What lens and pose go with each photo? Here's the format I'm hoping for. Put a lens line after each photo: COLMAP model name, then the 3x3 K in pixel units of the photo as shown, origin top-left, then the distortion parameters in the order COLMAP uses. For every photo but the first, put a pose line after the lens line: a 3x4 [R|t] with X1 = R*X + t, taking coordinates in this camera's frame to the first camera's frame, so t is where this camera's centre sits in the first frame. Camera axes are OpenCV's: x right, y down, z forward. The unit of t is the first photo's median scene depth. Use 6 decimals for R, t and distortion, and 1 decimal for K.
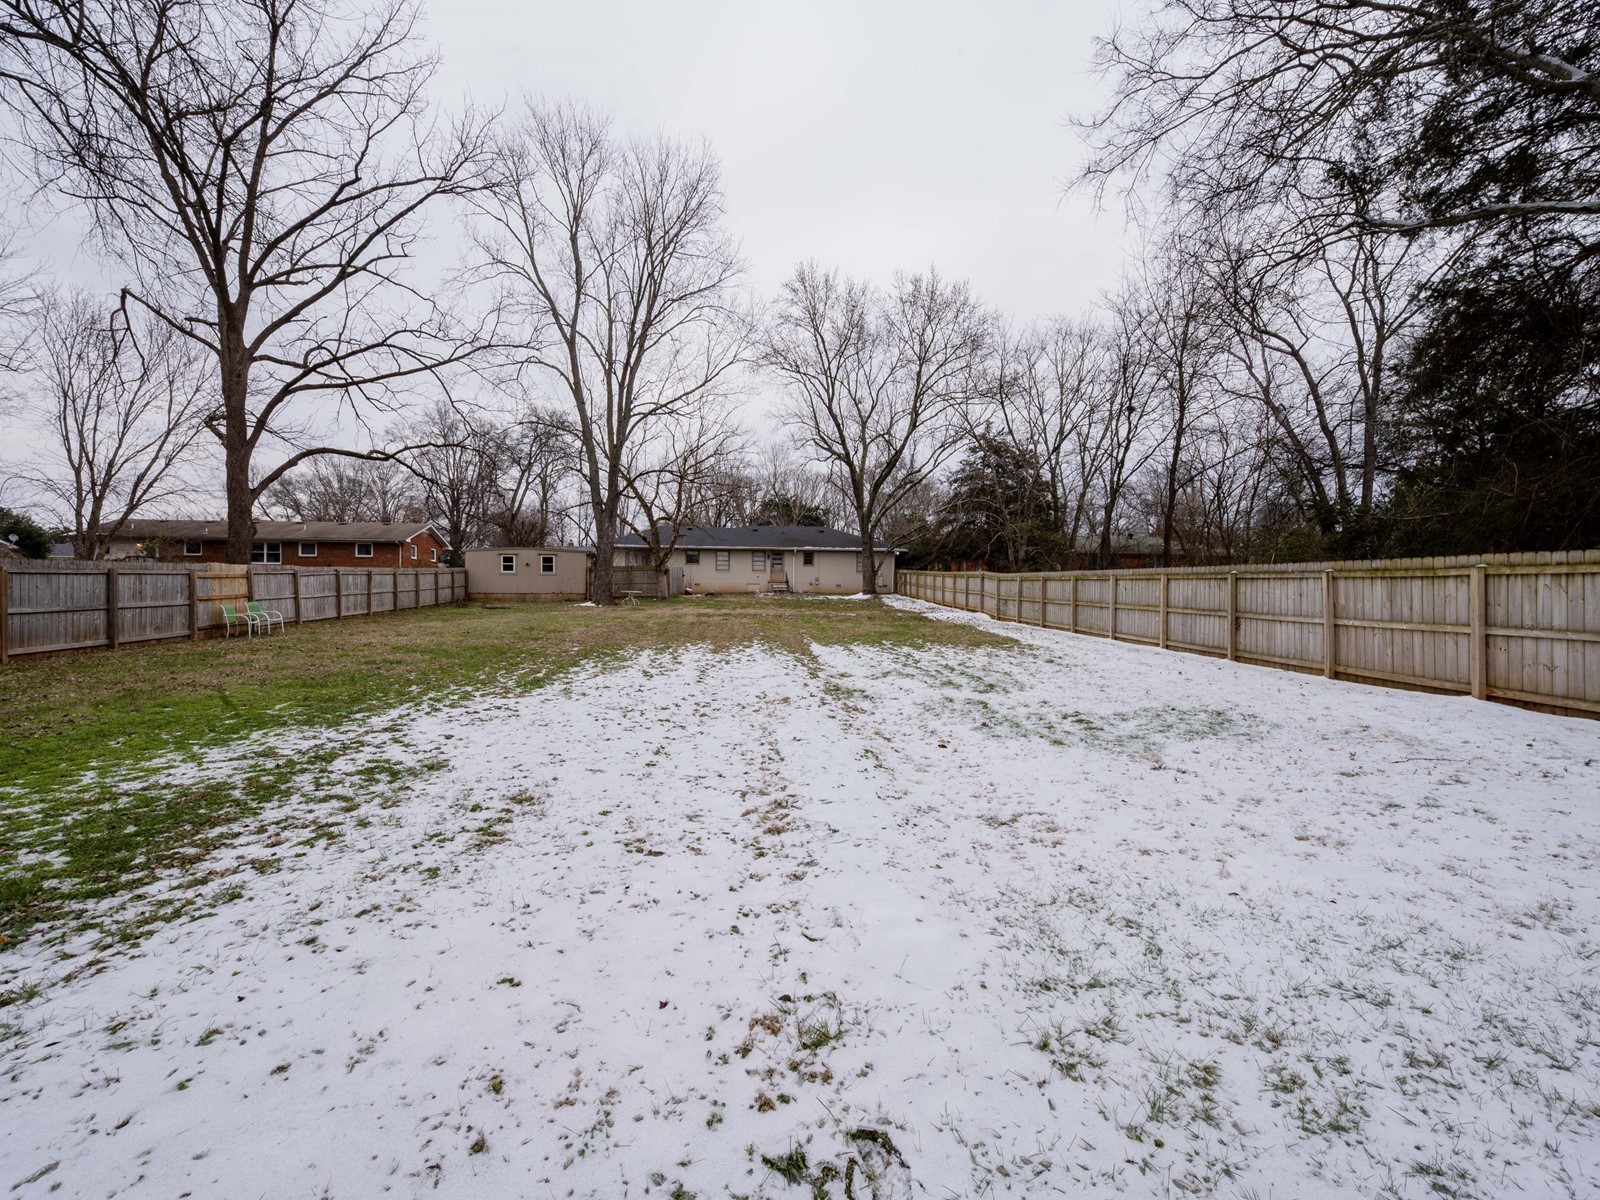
lens RADIAL K [[778.1, 0, 800.0], [0, 778.1, 600.0], [0, 0, 1]] dist [-0.004003, -0.000672]
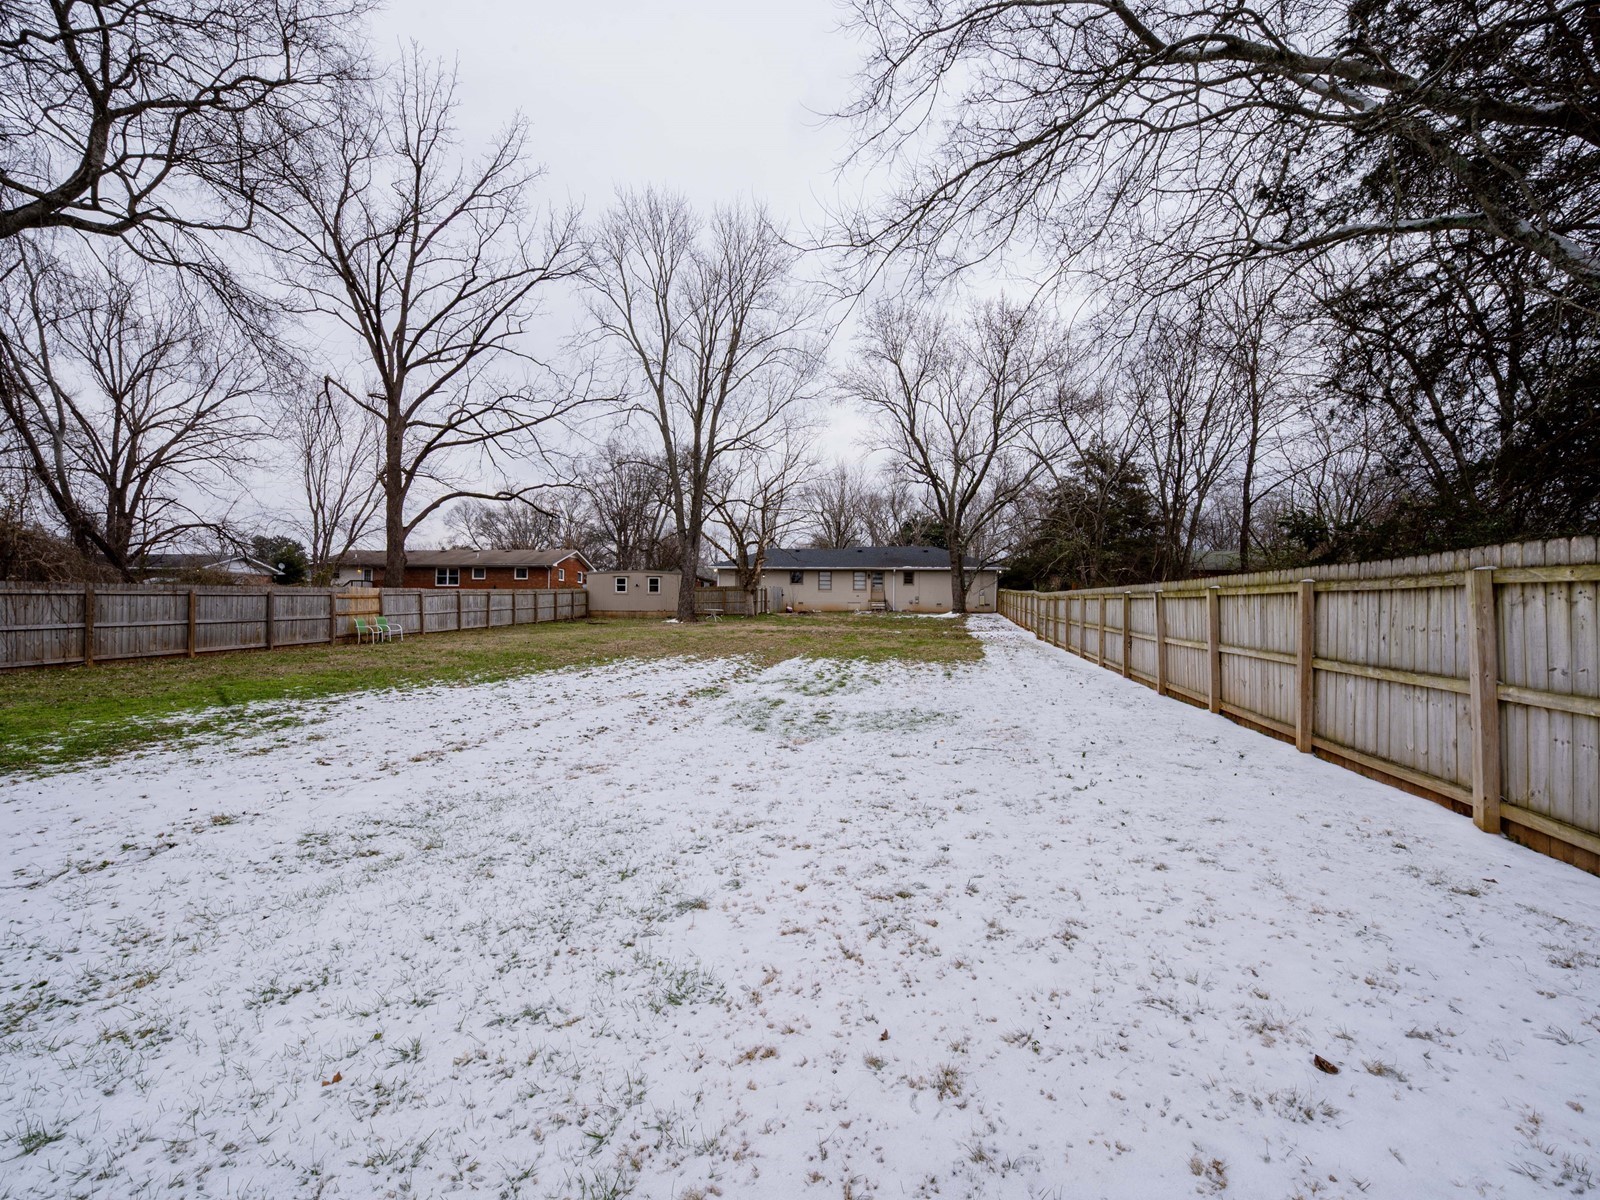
lens RADIAL K [[797.3, 0, 787.8], [0, 797.3, 591.6], [0, 0, 1]] dist [-0.001722, -0.000529]
pose [[0.964383, -0.002998, -0.264491, 0.198475], [-0.006087, 0.999419, -0.033523, 0.000665], [0.264438, 0.033939, 0.963805, -0.065908]]
